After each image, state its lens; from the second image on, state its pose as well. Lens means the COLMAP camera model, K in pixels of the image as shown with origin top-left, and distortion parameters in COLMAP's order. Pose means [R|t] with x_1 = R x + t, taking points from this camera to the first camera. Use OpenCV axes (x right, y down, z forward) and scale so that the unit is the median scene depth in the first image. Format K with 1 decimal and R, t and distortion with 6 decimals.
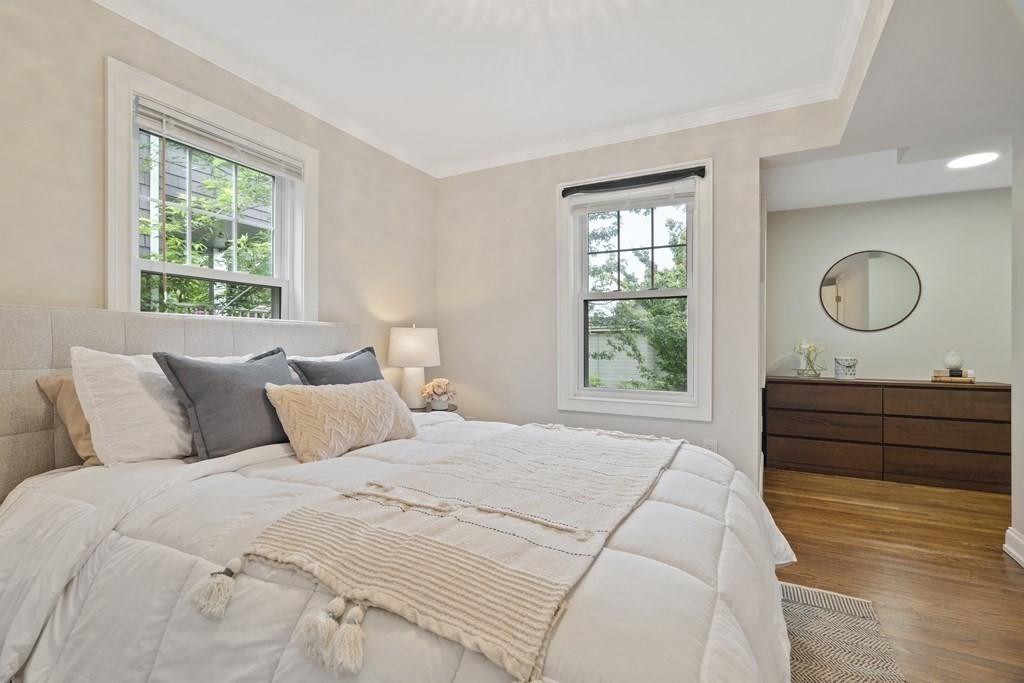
lens RADIAL K [[469.2, 0, 517.0], [0, 469.2, 343.0], [0, 0, 1]] dist [-0.001050, 0.000579]
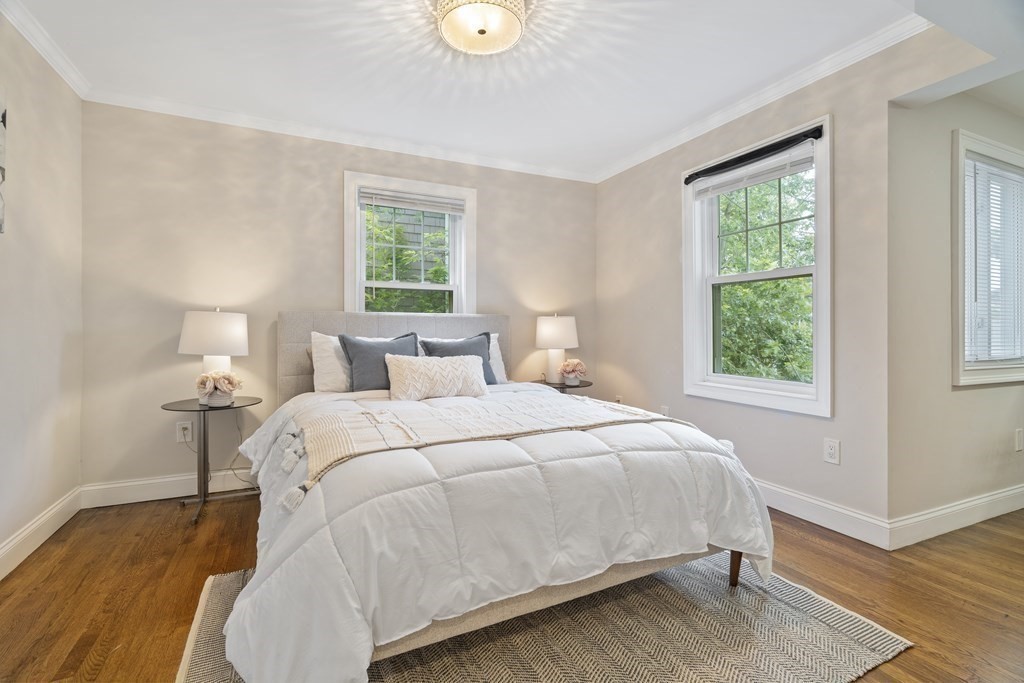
lens RADIAL K [[475.9, 0, 514.5], [0, 475.9, 326.5], [0, 0, 1]] dist [-0.000080, 0.000355]
pose [[0.805939, -0.007720, -0.591948, 0.481432], [0.004084, 0.999964, -0.007480, 0.002408], [0.591984, 0.003611, 0.805942, -0.054905]]
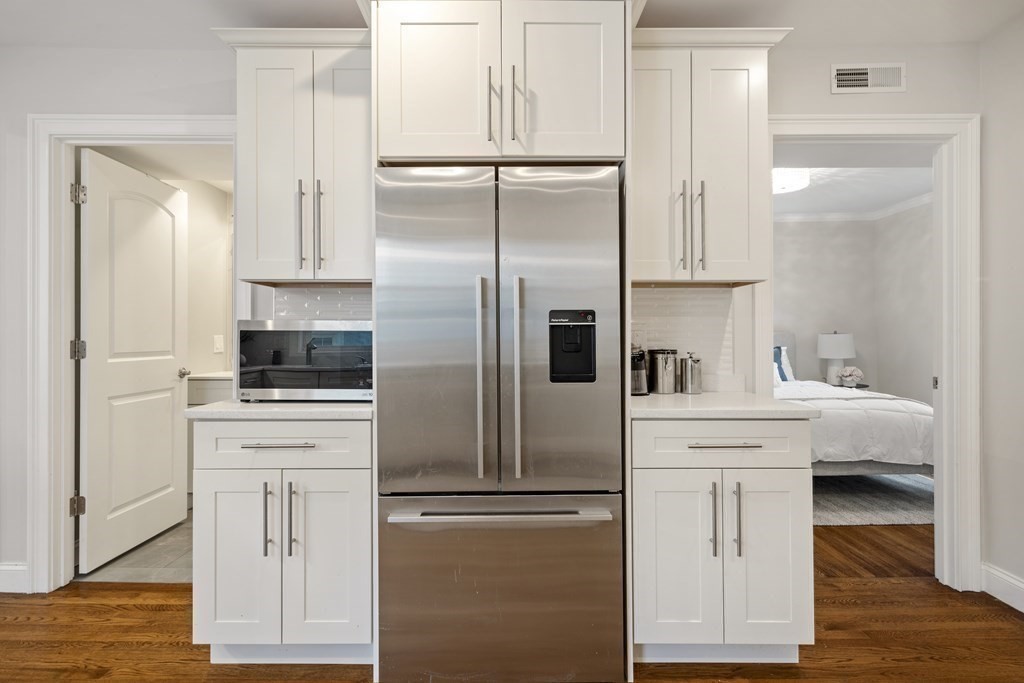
lens RADIAL K [[567.8, 0, 513.9], [0, 567.8, 337.3], [0, 0, 1]] dist [0.006435, 0.000643]
pose [[0.470436, -0.008057, -0.882397, 1.081002], [0.008149, 0.999955, -0.004785, -0.021654], [0.882397, -0.004939, 0.470481, -0.943002]]
